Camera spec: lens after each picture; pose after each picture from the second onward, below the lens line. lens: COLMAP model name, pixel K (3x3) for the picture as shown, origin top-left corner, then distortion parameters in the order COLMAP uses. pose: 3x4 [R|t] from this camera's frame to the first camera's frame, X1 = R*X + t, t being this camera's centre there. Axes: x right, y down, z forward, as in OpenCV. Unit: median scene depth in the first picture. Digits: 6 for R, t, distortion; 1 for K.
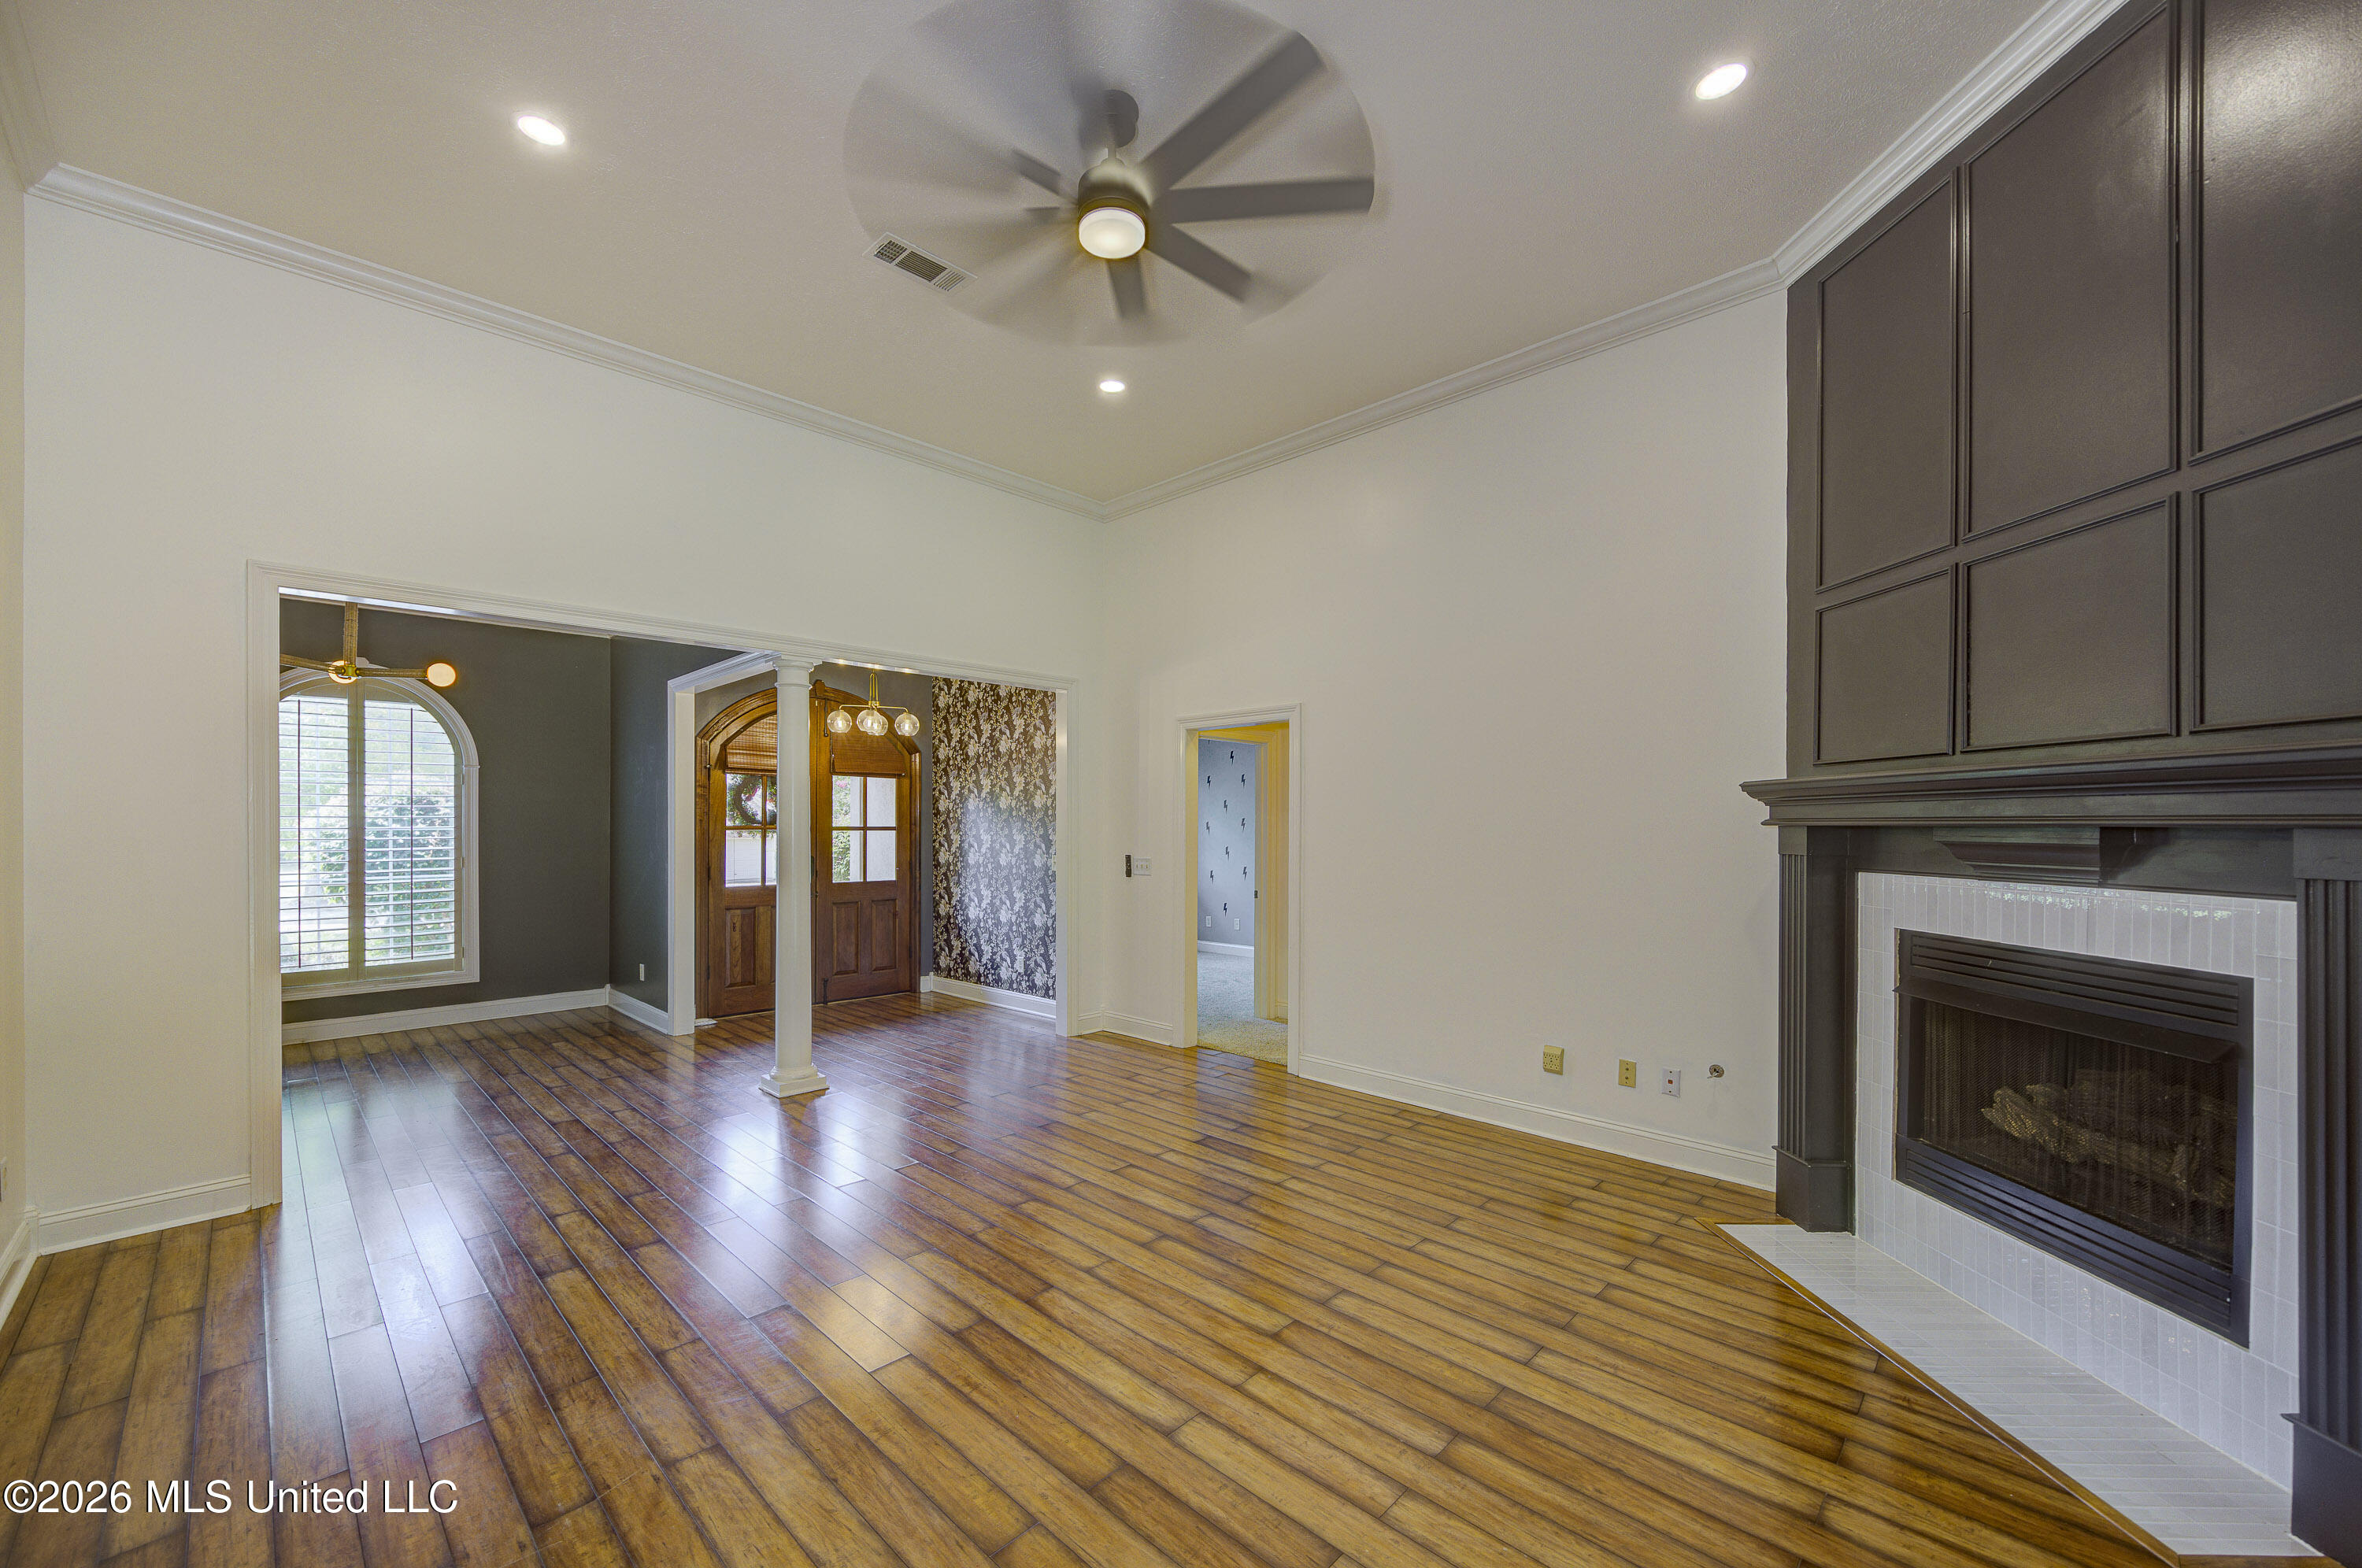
lens RADIAL K [[930.2, 0, 1136.7], [0, 930.2, 810.4], [0, 0, 1]] dist [0.003574, -0.000312]
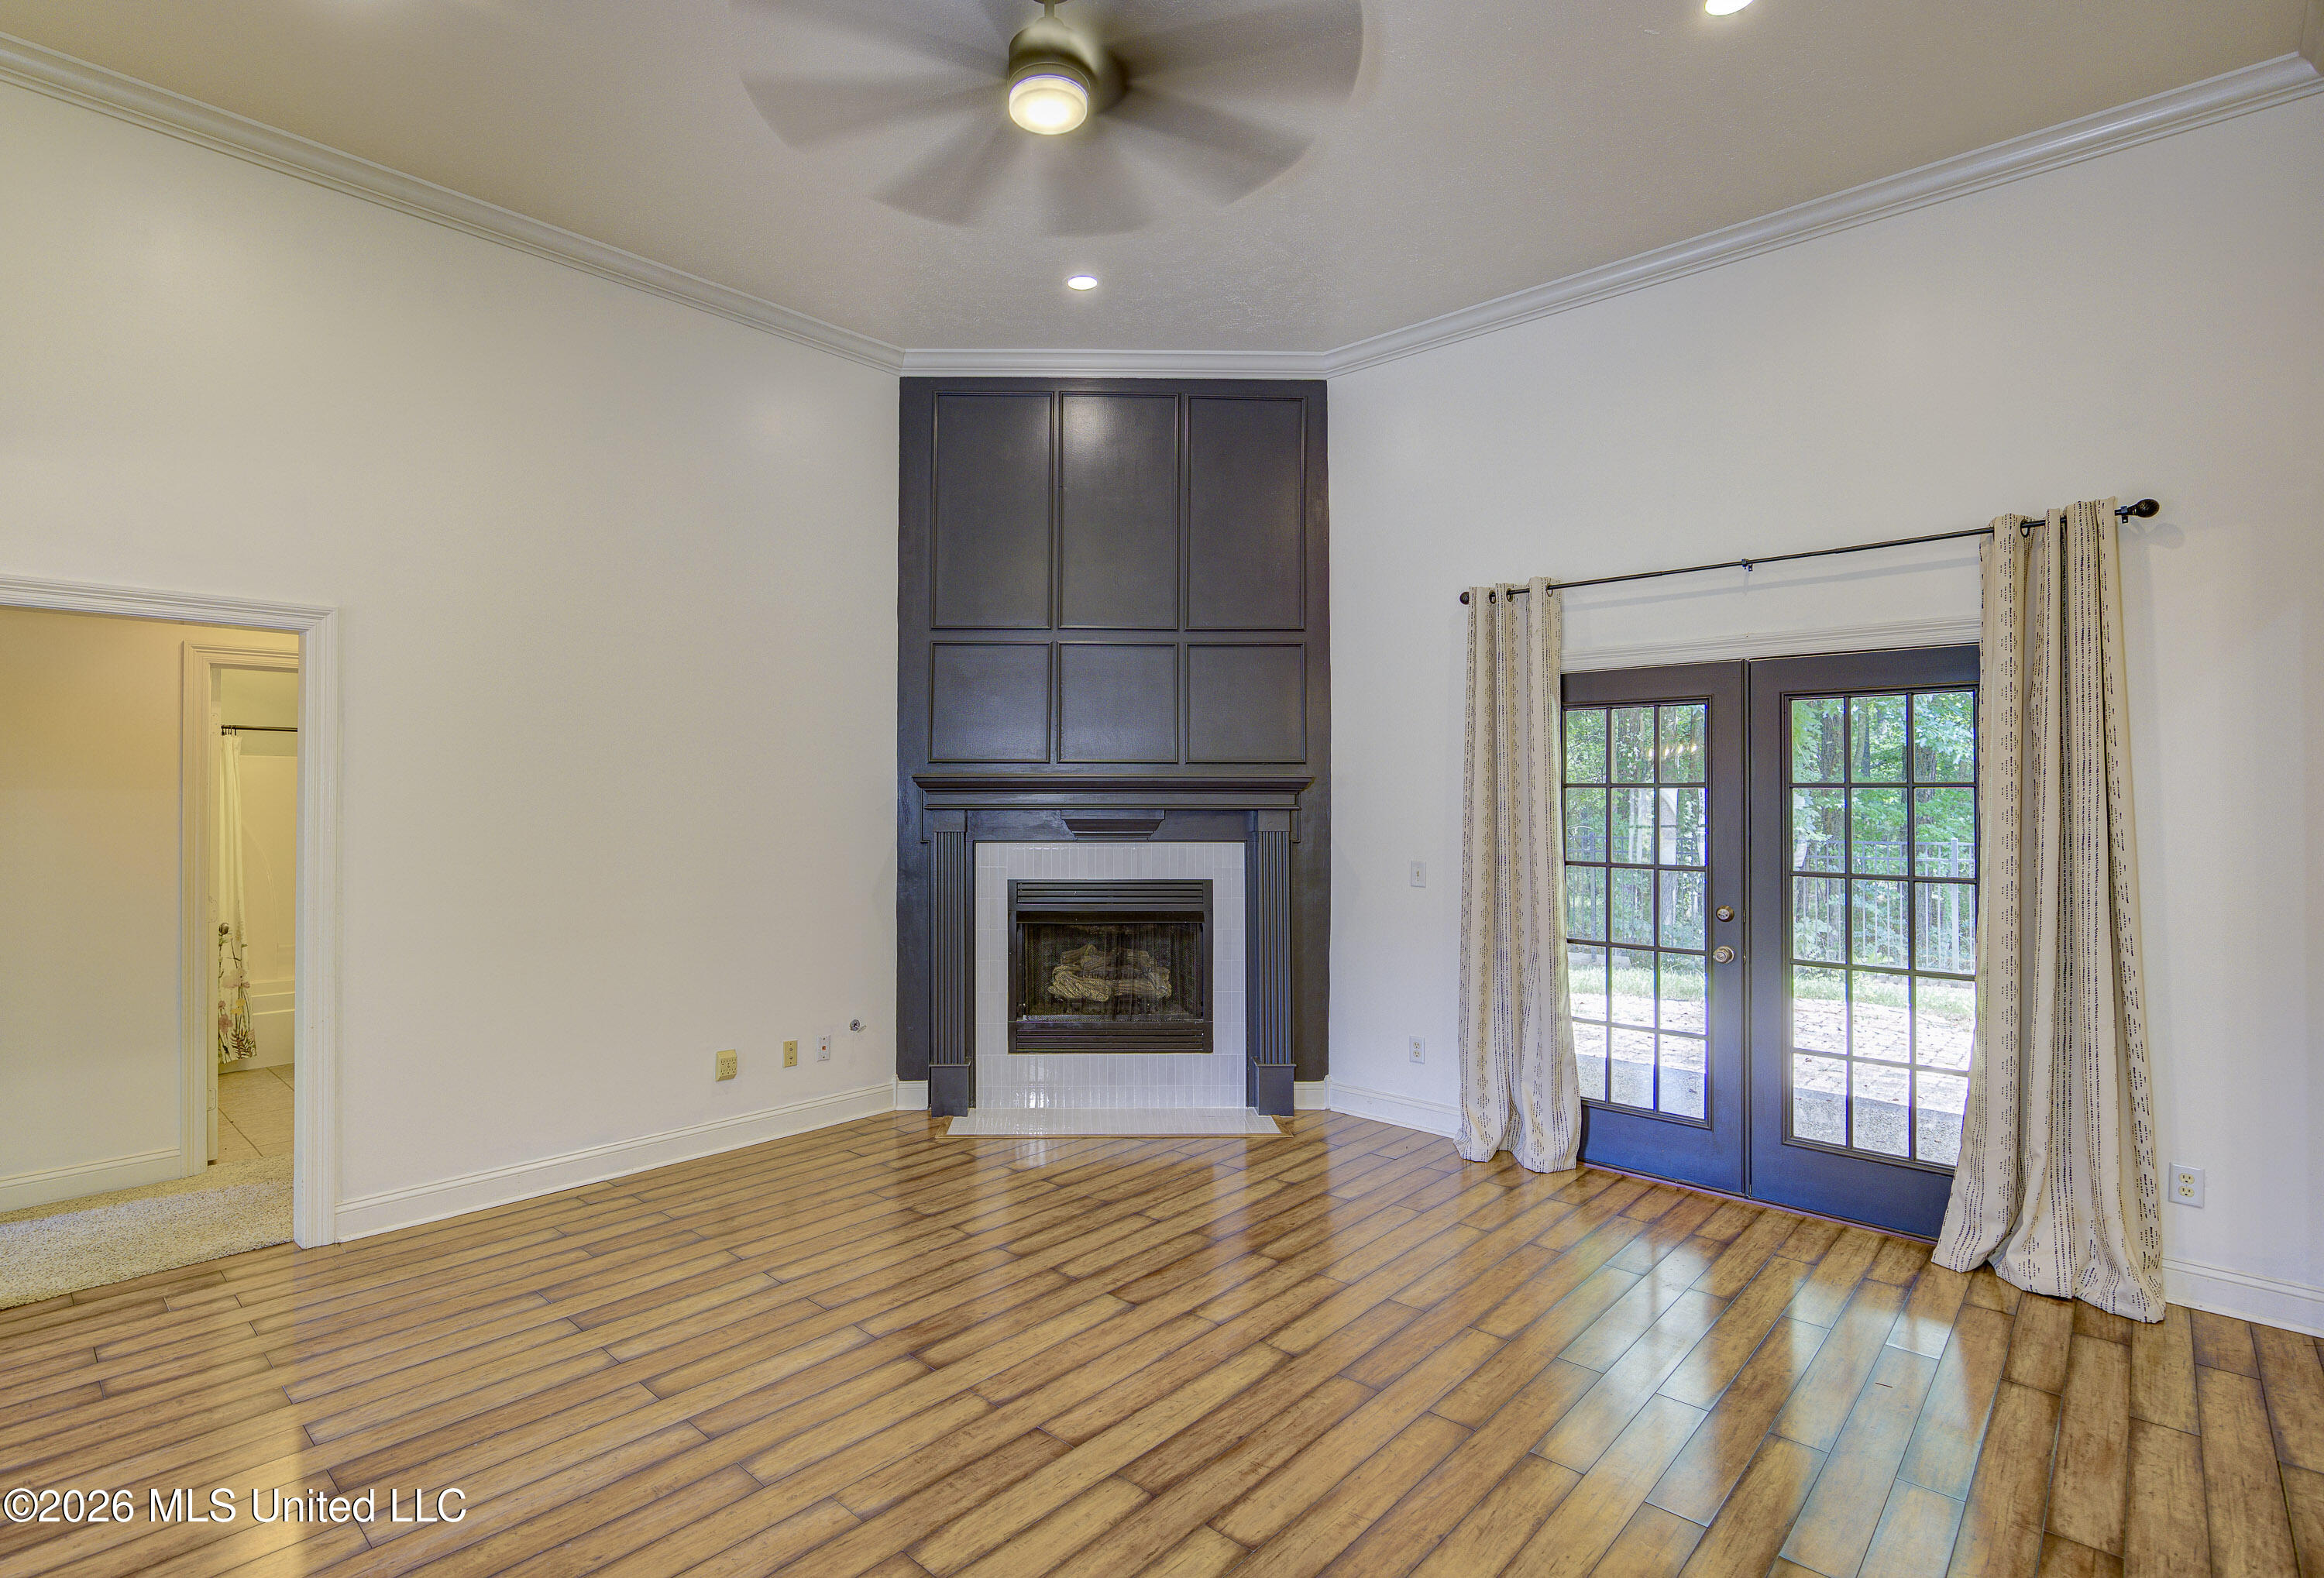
lens RADIAL K [[1142.3, 0, 1096.1], [0, 1142.3, 779.4], [0, 0, 1]] dist [-0.008030, 0.003071]
pose [[-0.041800, 0.014116, 0.999026, -0.916385], [-0.012403, 0.999816, -0.014646, -0.006117], [-0.999049, -0.013003, -0.041617, 0.885554]]
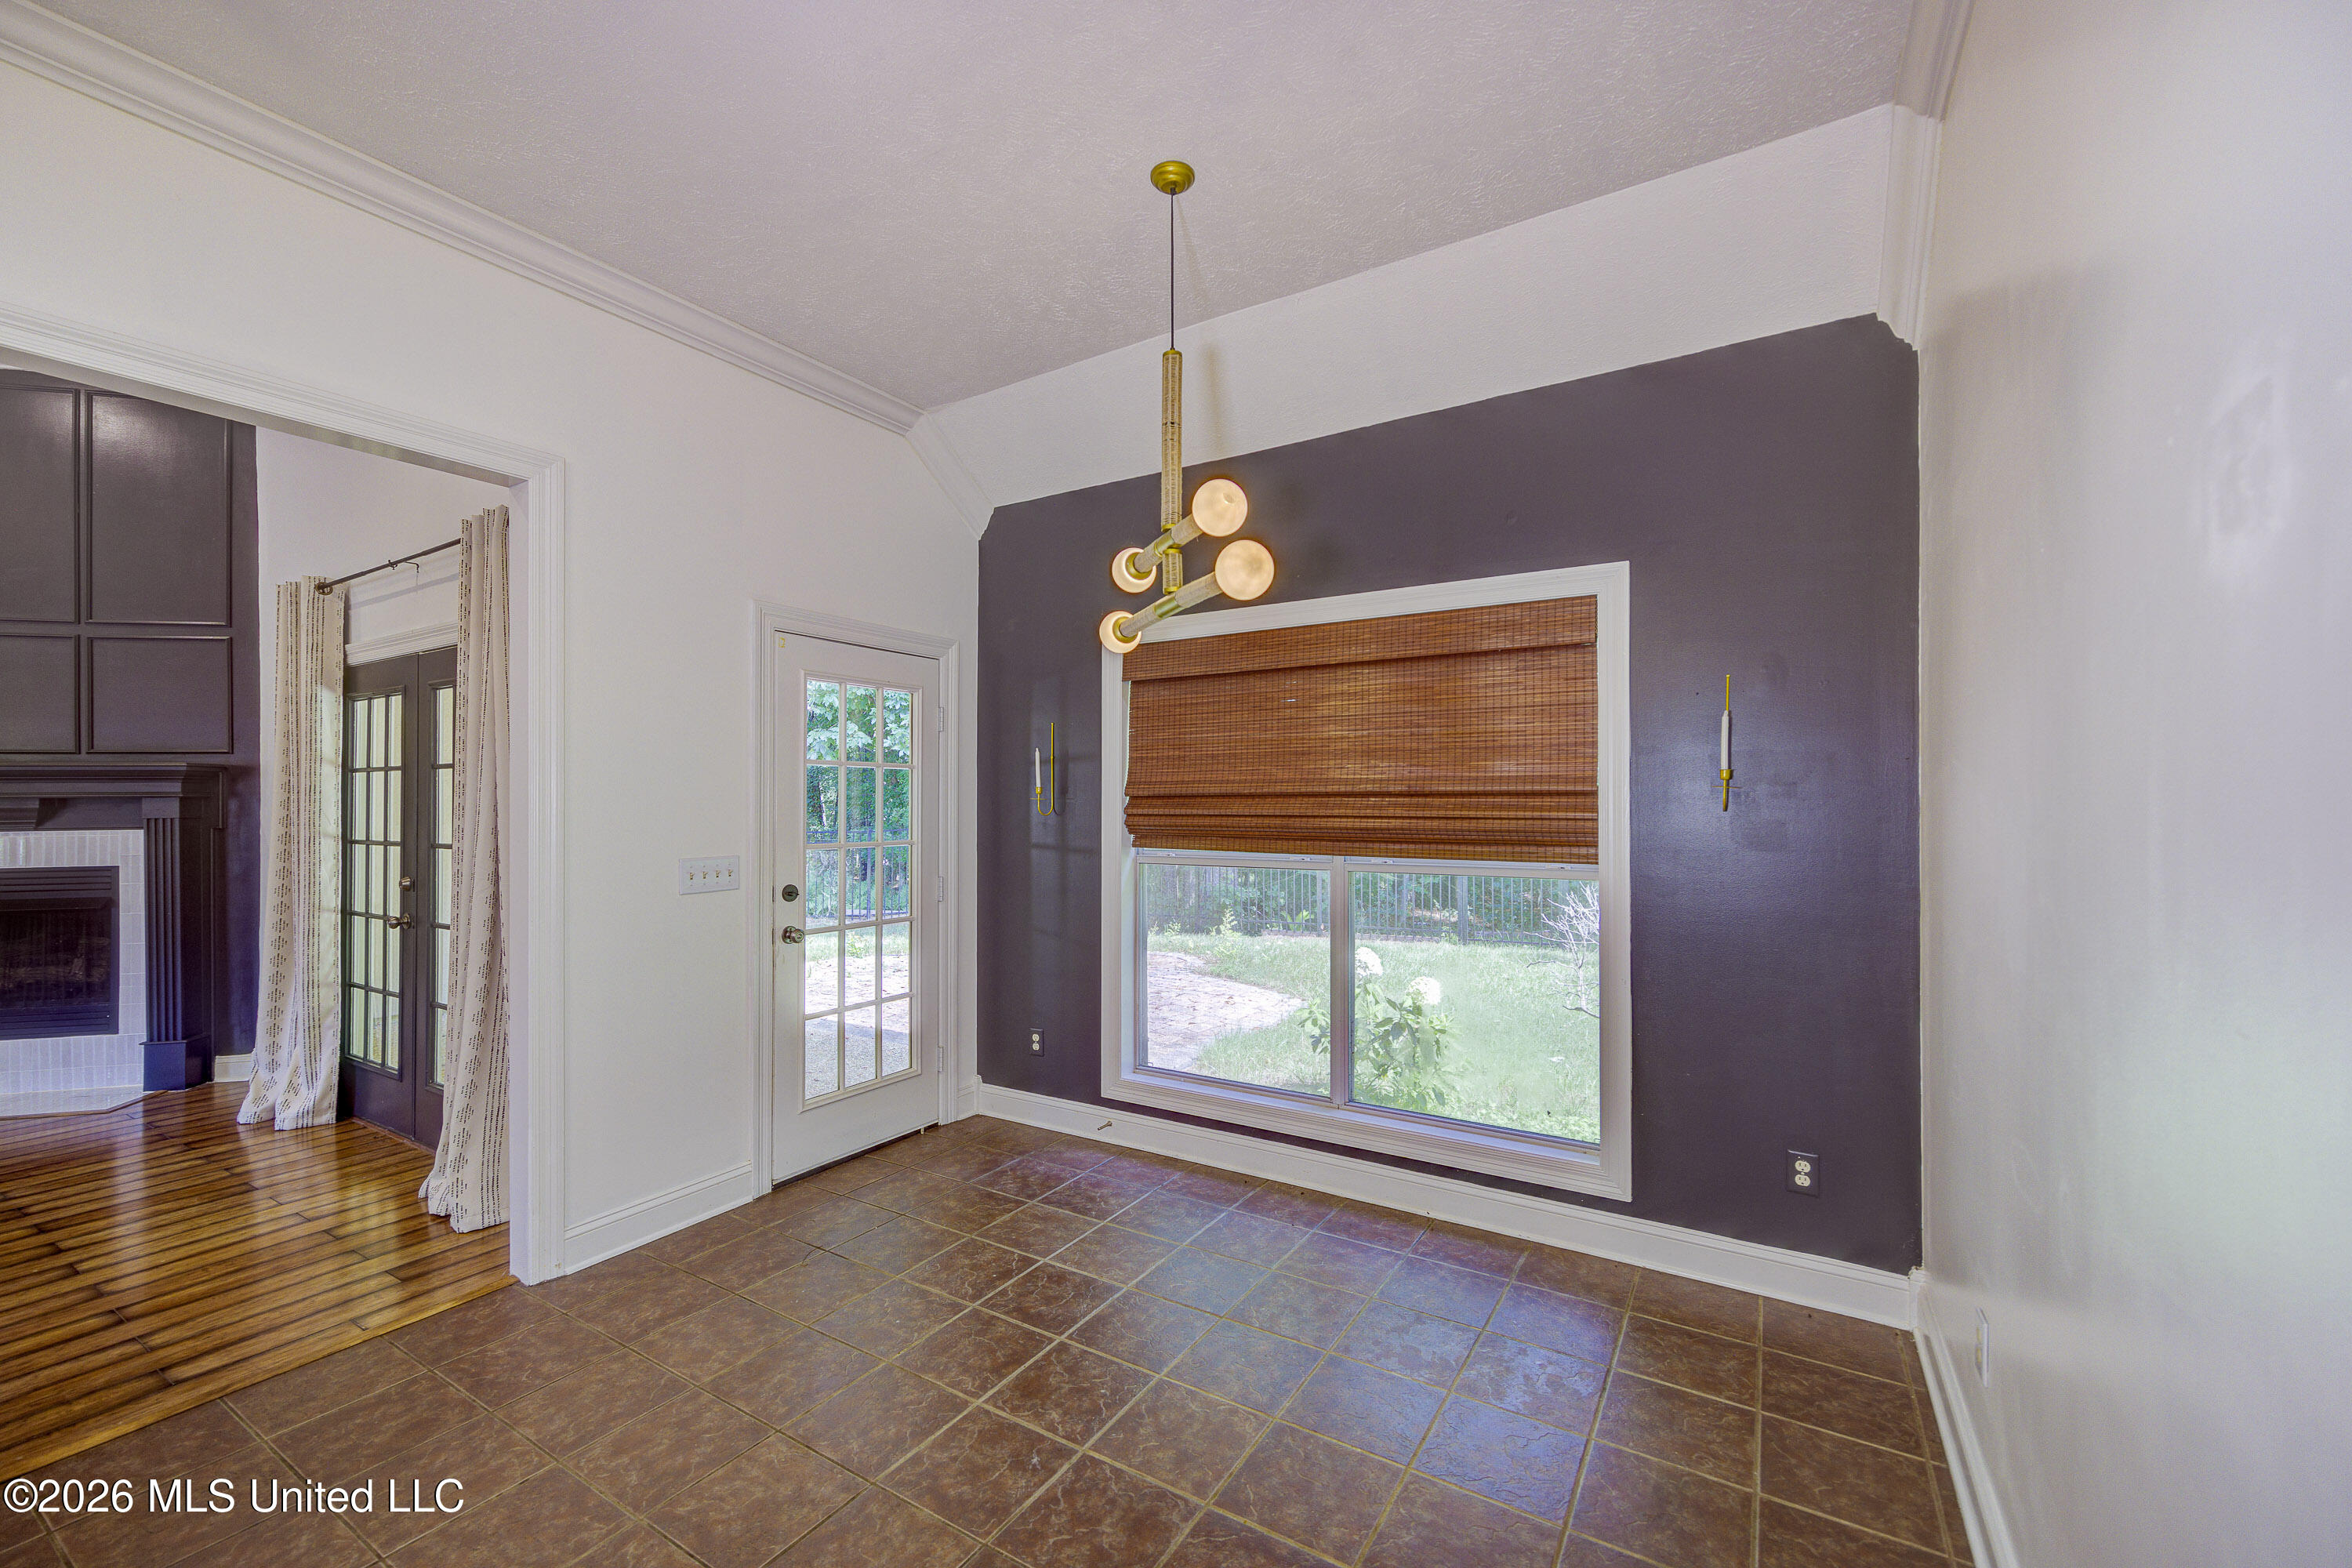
lens RADIAL K [[926.4, 0, 1182.8], [0, 926.4, 798.6], [0, 0, 1]] dist [0.003574, -0.000312]
pose [[-0.262791, 0.005698, 0.964836, -1.030554], [-0.002236, 0.999976, -0.006514, 0.017953], [-0.964850, -0.003869, -0.262772, -0.550129]]
